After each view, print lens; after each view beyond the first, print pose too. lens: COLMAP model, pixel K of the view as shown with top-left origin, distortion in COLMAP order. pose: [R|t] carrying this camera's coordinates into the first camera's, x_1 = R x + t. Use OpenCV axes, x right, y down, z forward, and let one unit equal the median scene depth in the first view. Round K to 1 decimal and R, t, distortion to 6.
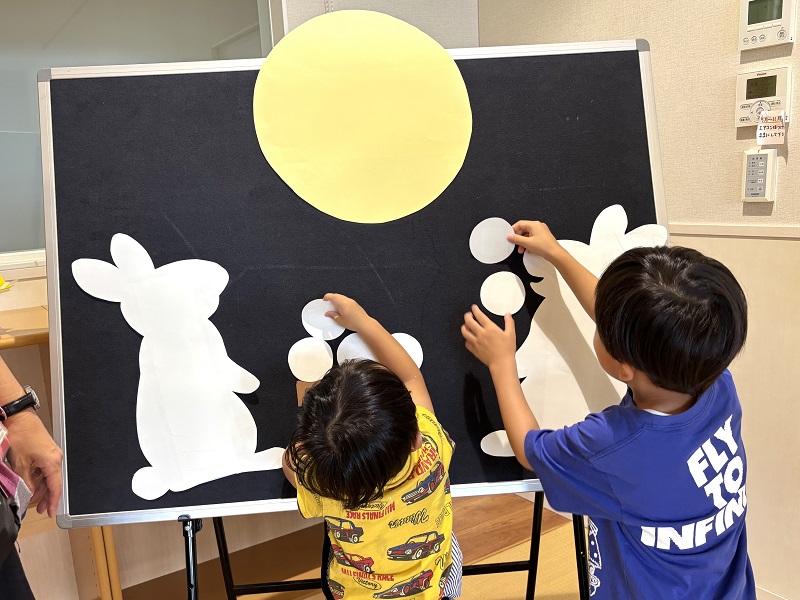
lens RADIAL K [[749.6, 0, 400.0], [0, 749.6, 300.0], [0, 0, 1]] dist [-0.006941, -0.001189]
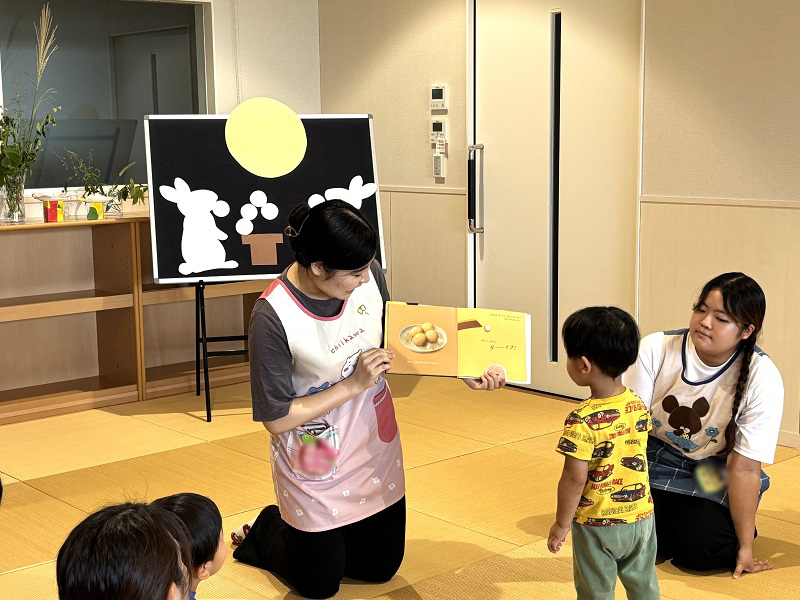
lens RADIAL K [[1216.9, 0, 400.0], [0, 1216.9, 300.0], [0, 0, 1]] dist [0.357404, 0.002762]
pose [[0.992127, 0.022758, 0.123150, -0.104061], [-0.019251, 0.999377, -0.029597, 0.462631], [-0.123746, 0.026993, 0.991947, -3.477062]]
